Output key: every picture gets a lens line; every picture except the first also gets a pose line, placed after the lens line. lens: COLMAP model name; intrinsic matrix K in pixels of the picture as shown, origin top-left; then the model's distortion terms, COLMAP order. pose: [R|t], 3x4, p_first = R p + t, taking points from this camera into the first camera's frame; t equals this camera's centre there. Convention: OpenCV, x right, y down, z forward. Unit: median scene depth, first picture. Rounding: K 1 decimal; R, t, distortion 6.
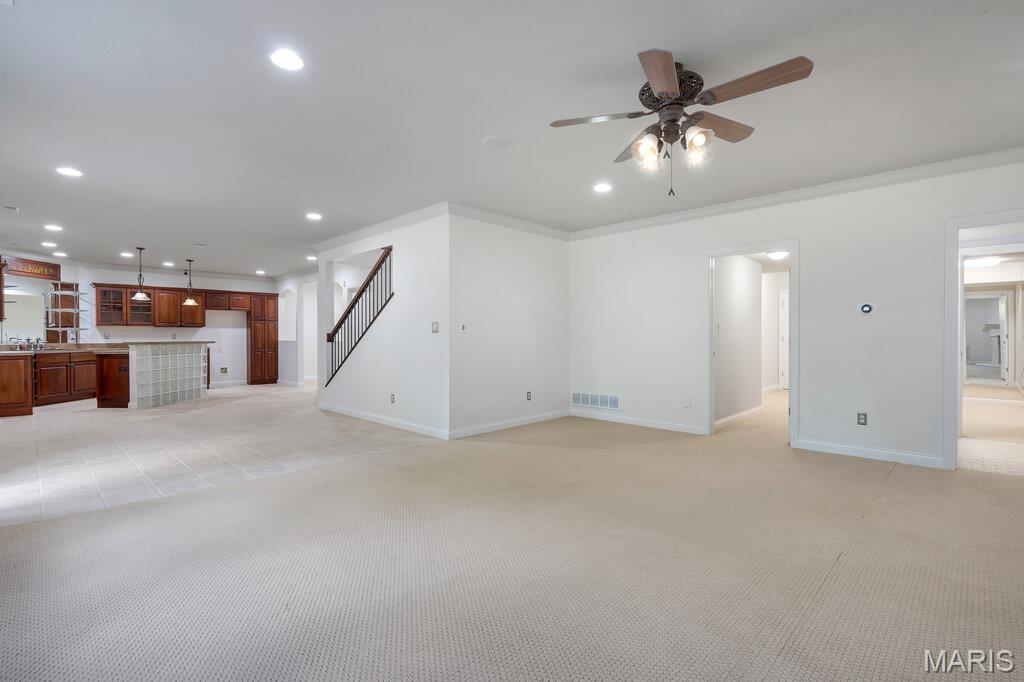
lens RADIAL K [[473.6, 0, 510.4], [0, 473.6, 345.8], [0, 0, 1]] dist [-0.001718, -0.000352]
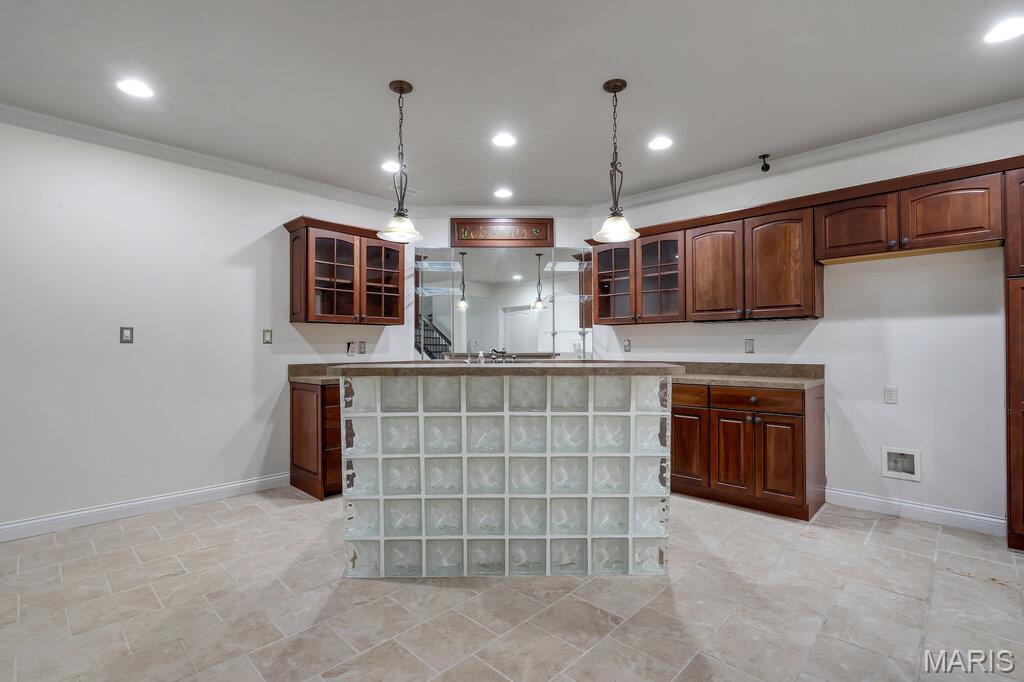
lens RADIAL K [[484.5, 0, 496.5], [0, 484.5, 342.3], [0, 0, 1]] dist [0.000723, 0.000183]
pose [[-0.030019, -0.005644, -0.999533, -0.356123], [-0.014412, 0.999883, -0.005213, -0.020006], [0.999445, 0.014249, -0.030097, 0.890737]]
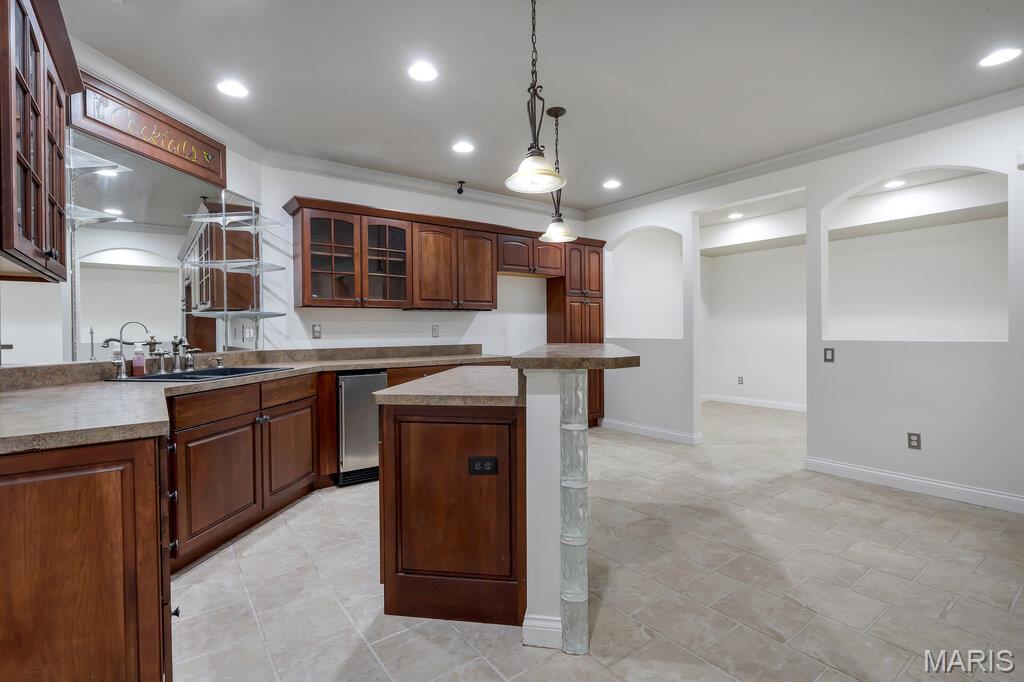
lens RADIAL K [[485.5, 0, 512.0], [0, 485.5, 341.0], [0, 0, 1]] dist [-0.001800, -0.000219]
pose [[0.985747, -0.003955, -0.168189, -0.616053], [0.004586, 0.999984, 0.003366, -0.013249], [0.168173, -0.004089, 0.985749, 0.610488]]
